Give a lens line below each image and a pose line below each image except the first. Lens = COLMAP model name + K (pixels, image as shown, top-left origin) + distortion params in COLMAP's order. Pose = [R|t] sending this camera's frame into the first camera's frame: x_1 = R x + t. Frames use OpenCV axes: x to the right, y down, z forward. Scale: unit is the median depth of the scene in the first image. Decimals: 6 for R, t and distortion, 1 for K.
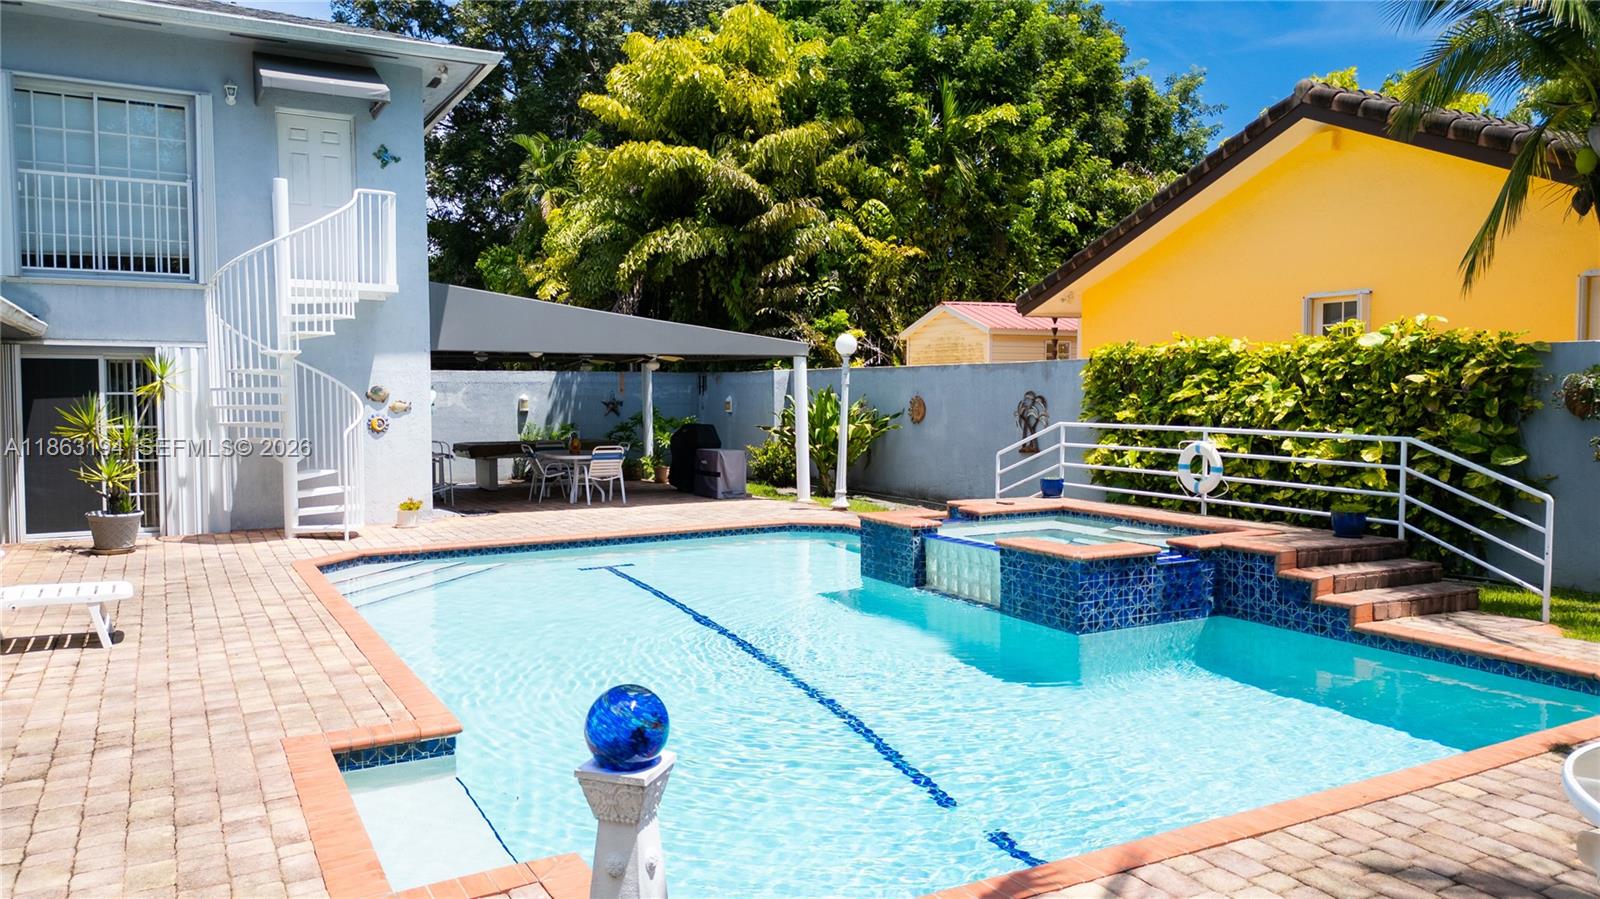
lens RADIAL K [[1117.5, 0, 803.0], [0, 1117.5, 450.8], [0, 0, 1]] dist [0.056367, -0.056256]
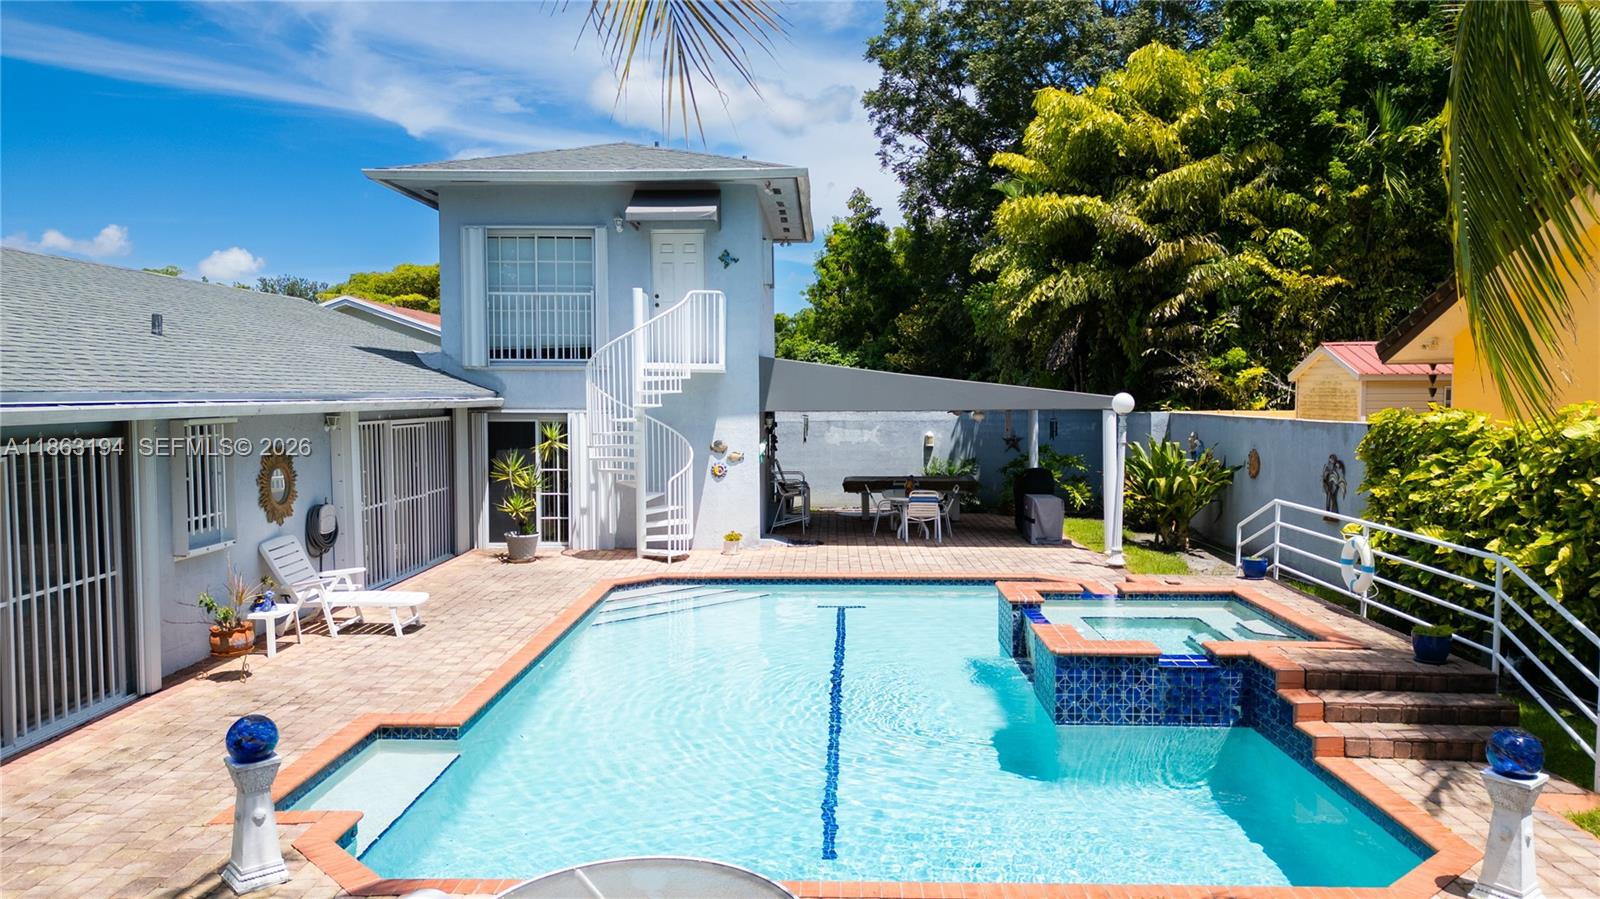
lens RADIAL K [[1117.5, 0, 802.1], [0, 1117.5, 444.7], [0, 0, 1]] dist [0.056367, -0.056256]
pose [[0.857162, 0.024244, -0.514476, 0.352258], [-0.027274, 0.999627, 0.001665, -0.058308], [0.514324, 0.012605, 0.857503, -0.025977]]
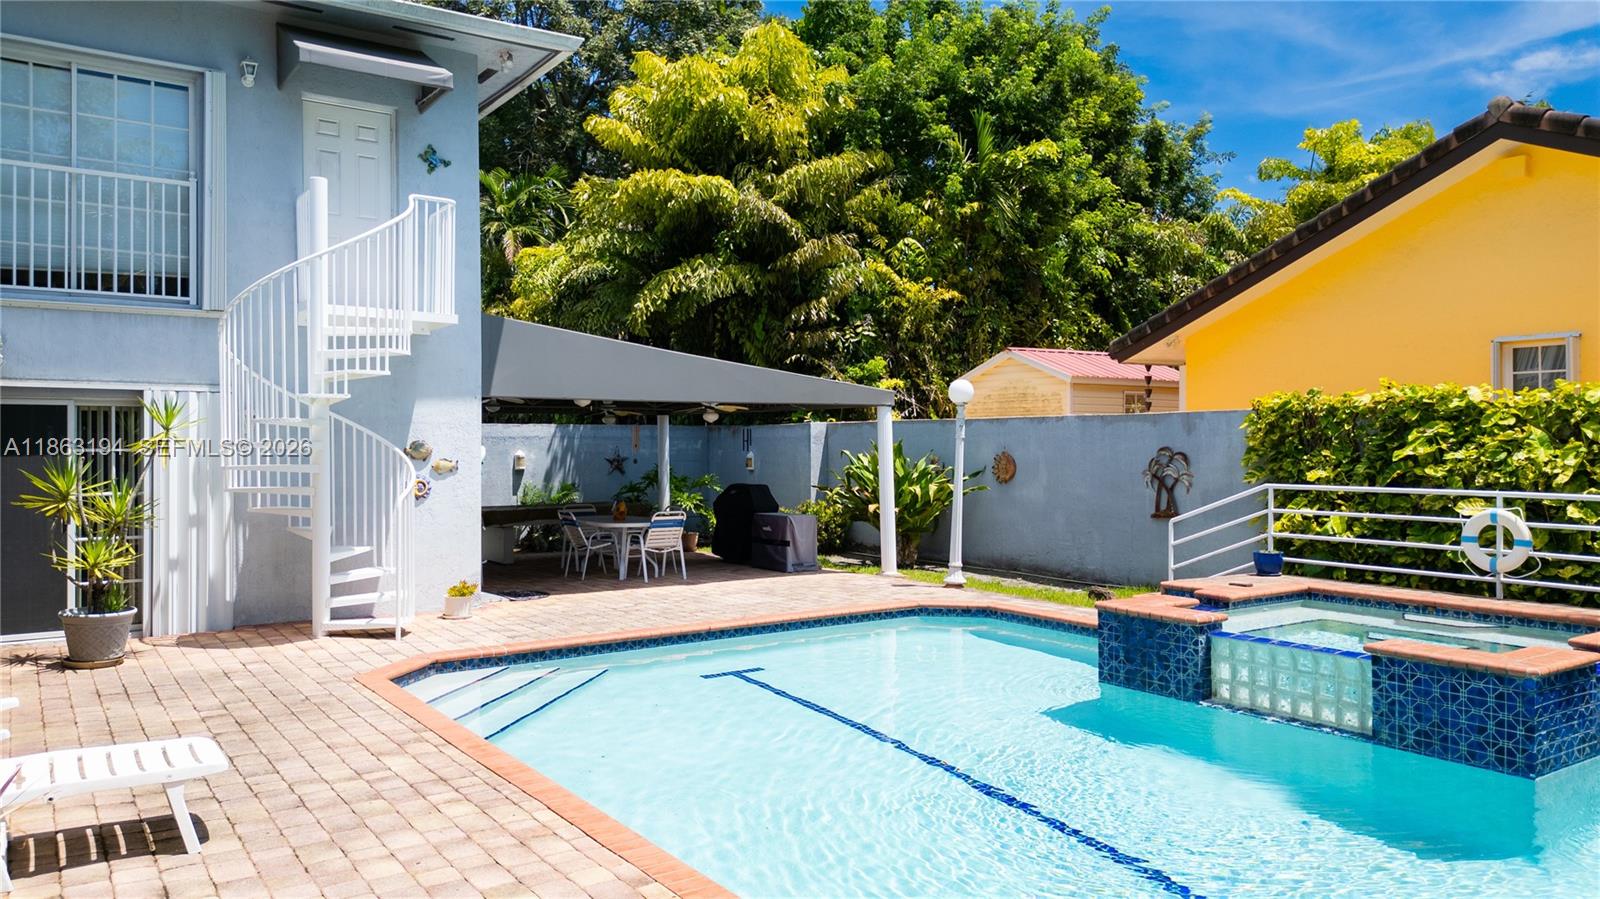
lens RADIAL K [[1117.5, 0, 800.8], [0, 1117.5, 450.1], [0, 0, 1]] dist [0.056367, -0.056256]
pose [[0.996006, 0.000090, 0.089290, -0.180705], [0.004388, 0.998742, -0.049947, -0.009563], [-0.089183, 0.050140, 0.994752, 0.179914]]
